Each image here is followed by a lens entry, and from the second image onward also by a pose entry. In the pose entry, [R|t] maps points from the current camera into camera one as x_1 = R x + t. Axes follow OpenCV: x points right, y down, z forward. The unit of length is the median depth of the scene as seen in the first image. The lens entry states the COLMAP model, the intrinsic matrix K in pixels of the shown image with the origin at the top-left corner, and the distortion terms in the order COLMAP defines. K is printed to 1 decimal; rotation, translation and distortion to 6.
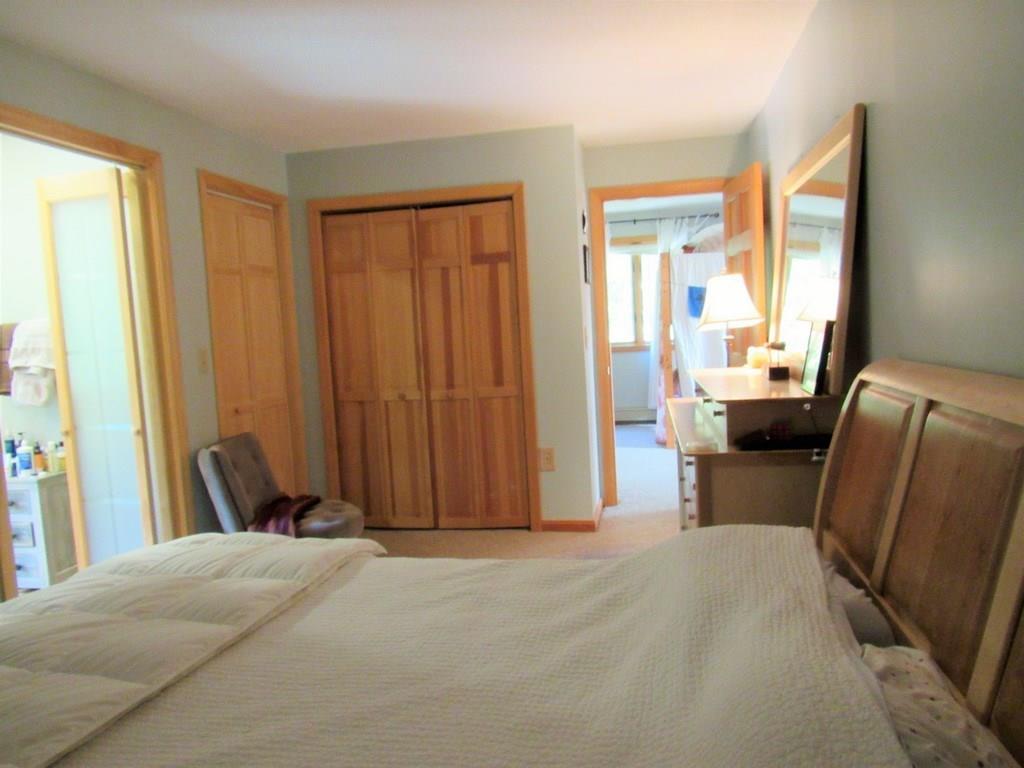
lens RADIAL K [[740.9, 0, 512.6], [0, 740.9, 387.8], [0, 0, 1]] dist [-0.026766, 0.006289]
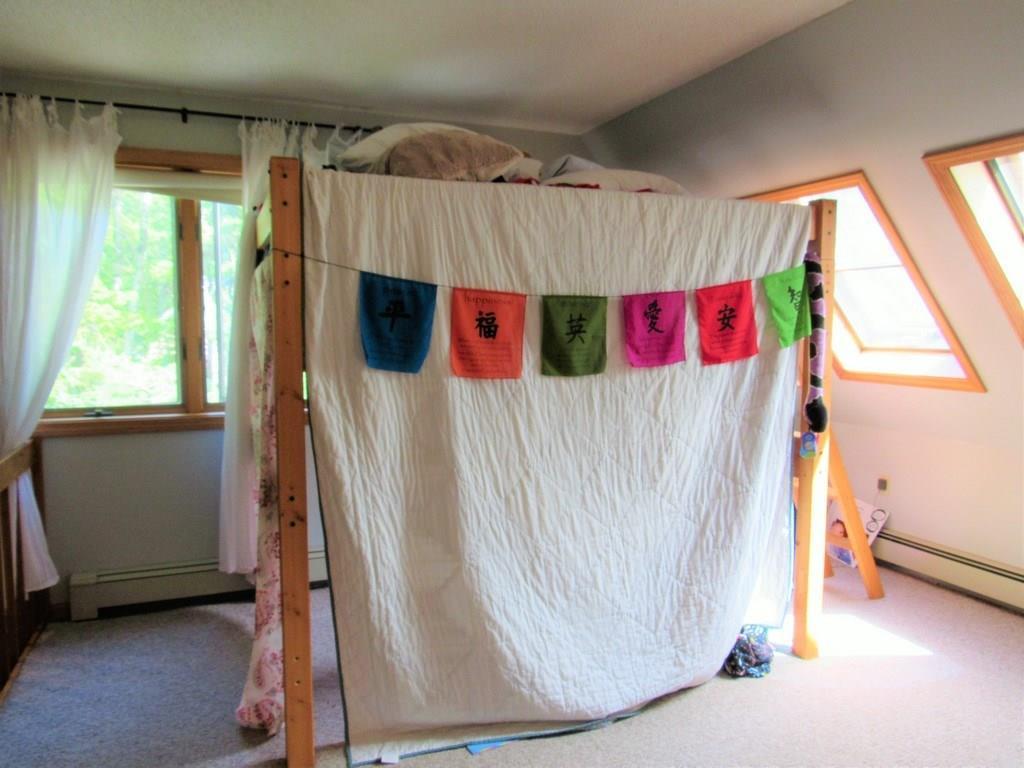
lens RADIAL K [[740.9, 0, 514.0], [0, 740.9, 384.8], [0, 0, 1]] dist [-0.026766, 0.006289]
pose [[0.837271, 0.000423, 0.546787, 0.097017], [0.015359, 0.999587, -0.024292, -0.065529], [-0.546572, 0.028737, 0.836919, 0.572359]]
